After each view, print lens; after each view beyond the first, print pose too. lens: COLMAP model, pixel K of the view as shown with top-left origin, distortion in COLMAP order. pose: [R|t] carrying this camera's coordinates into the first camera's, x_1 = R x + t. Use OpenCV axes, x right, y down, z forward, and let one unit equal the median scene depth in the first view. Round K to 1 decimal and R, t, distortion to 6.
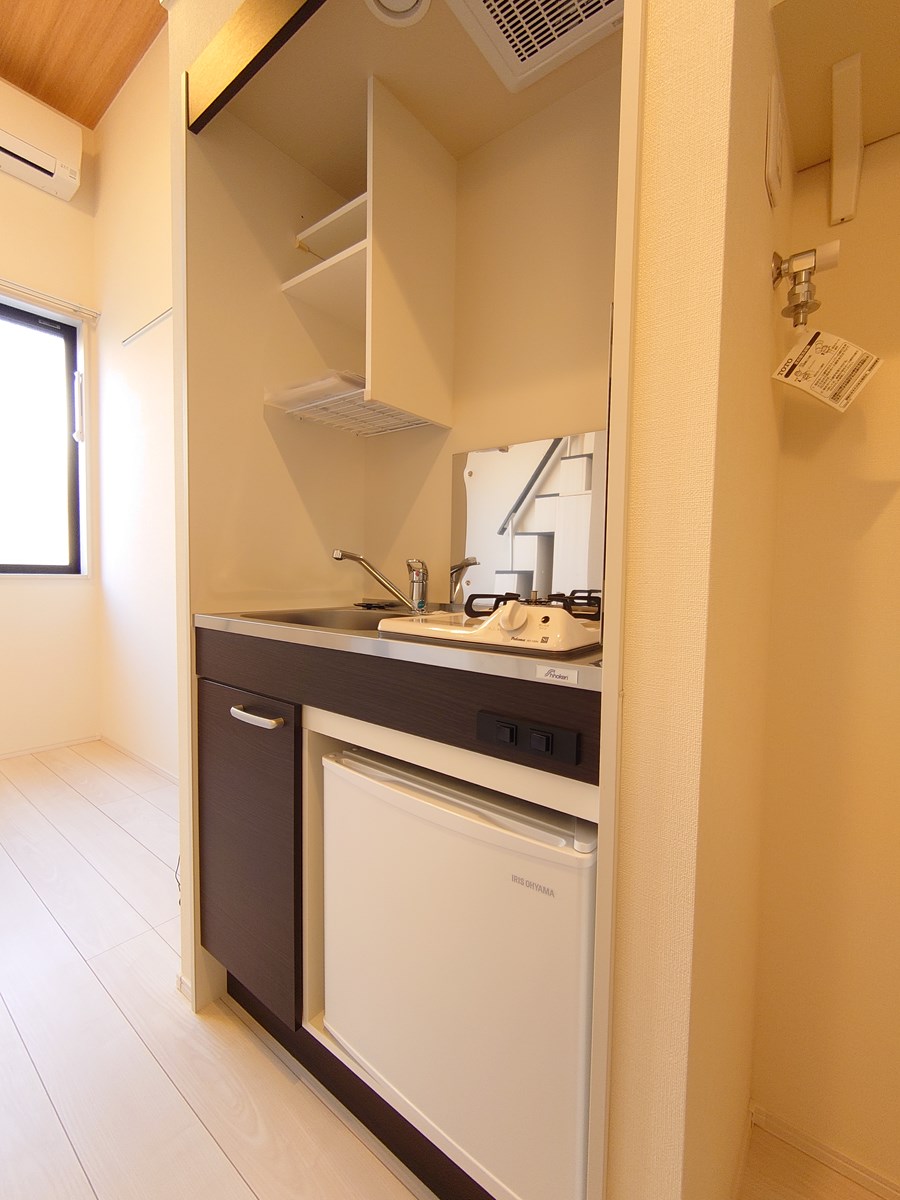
lens RADIAL K [[513.2, 0, 450.0], [0, 513.2, 600.0], [0, 0, 1]] dist [-0.004381, -0.000923]
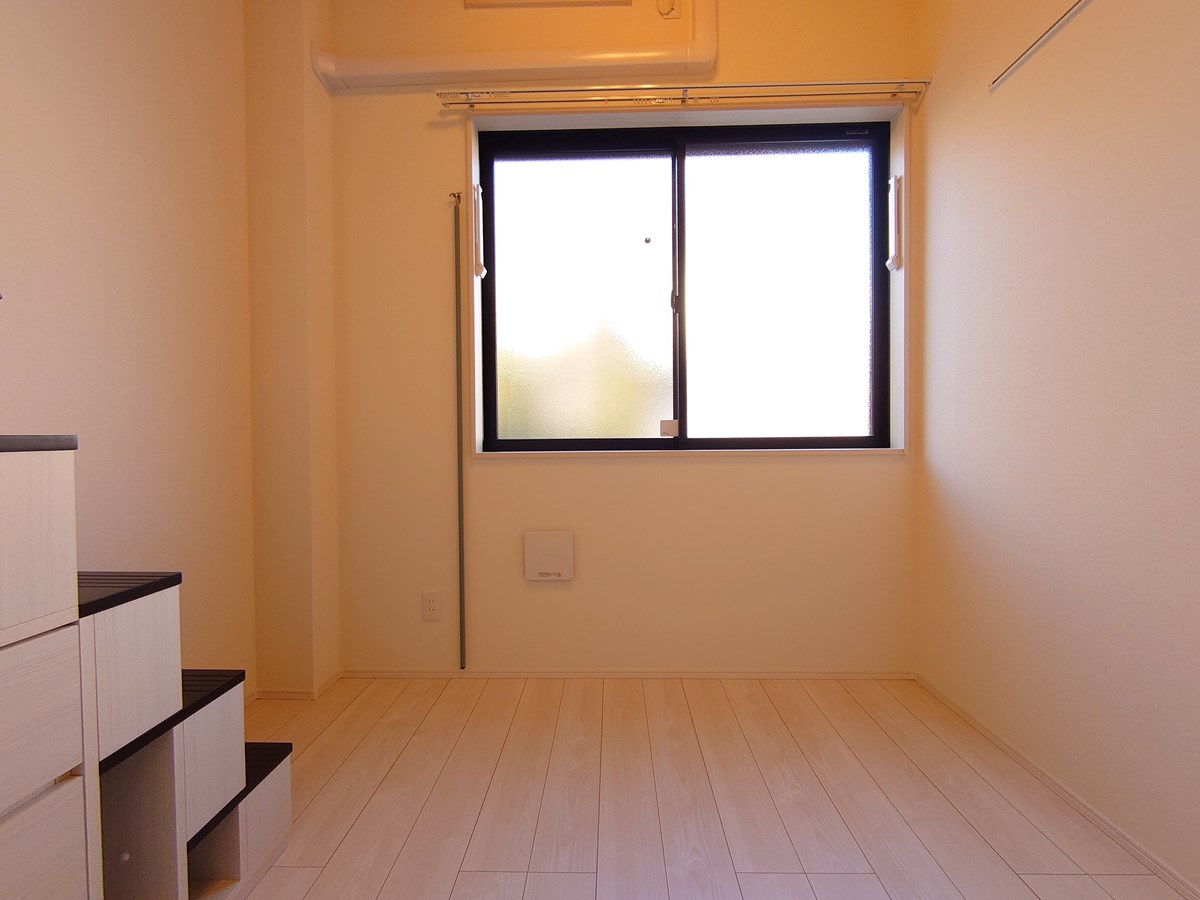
lens RADIAL K [[513.2, 0, 600.0], [0, 513.2, 450.0], [0, 0, 1]] dist [-0.004381, -0.000923]
pose [[0.591366, -0.003354, -0.806396, -0.374285], [-0.022564, 0.999531, -0.020704, -0.022126], [0.806087, 0.030439, 0.591013, 0.219755]]
